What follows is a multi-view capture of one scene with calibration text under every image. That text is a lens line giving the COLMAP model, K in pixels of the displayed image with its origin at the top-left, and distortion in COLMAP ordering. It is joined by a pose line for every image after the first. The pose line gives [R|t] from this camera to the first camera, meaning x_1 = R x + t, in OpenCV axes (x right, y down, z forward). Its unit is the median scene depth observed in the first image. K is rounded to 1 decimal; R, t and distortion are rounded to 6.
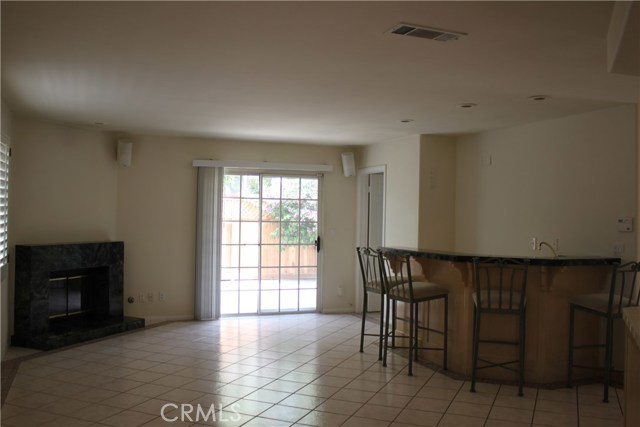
lens RADIAL K [[609.5, 0, 320.0], [0, 609.5, 213.5], [0, 0, 1]] dist [-0.136910, 0.172028]
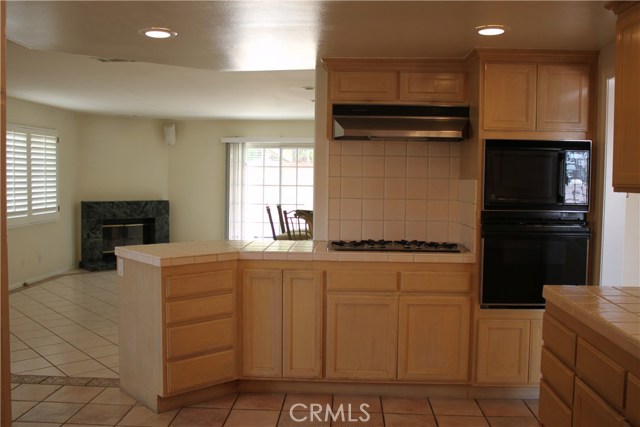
lens RADIAL K [[609.5, 0, 320.0], [0, 609.5, 213.5], [0, 0, 1]] dist [-0.136910, 0.172028]
pose [[0.887691, 0.023030, -0.459863, 0.617467], [0.001377, 0.998611, 0.052670, 0.004805], [0.460437, -0.047388, 0.886427, -0.052142]]
